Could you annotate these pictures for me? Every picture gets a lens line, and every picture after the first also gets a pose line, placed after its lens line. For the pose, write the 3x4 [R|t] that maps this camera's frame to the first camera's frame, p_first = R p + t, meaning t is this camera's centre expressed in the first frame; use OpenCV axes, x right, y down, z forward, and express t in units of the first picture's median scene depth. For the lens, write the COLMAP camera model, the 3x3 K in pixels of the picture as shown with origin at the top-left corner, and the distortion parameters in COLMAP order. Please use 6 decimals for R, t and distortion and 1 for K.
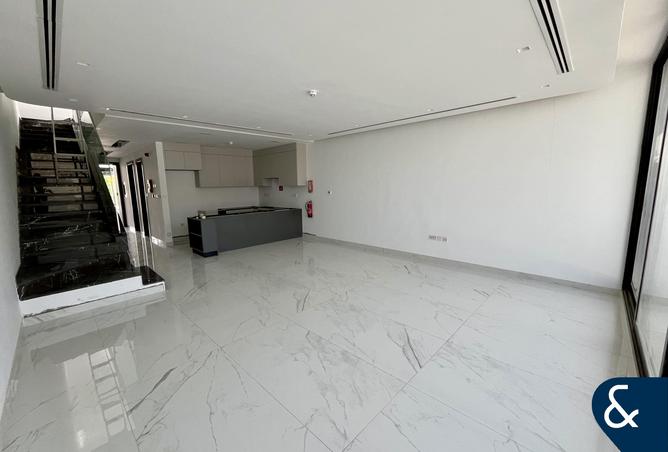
lens RADIAL K [[272.6, 0, 333.0], [0, 272.6, 225.5], [0, 0, 1]] dist [-0.000820, 0.000056]
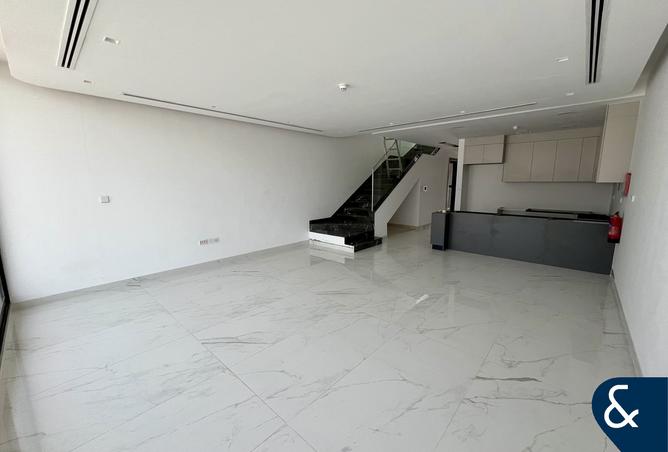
lens RADIAL K [[272.6, 0, 333.4], [0, 272.6, 224.1], [0, 0, 1]] dist [-0.000820, 0.000056]
pose [[0.033241, 0.172889, -0.984380, 0.982062], [-0.146907, 0.975072, 0.166293, -0.171438], [0.988592, 0.139085, 0.057811, 0.999908]]
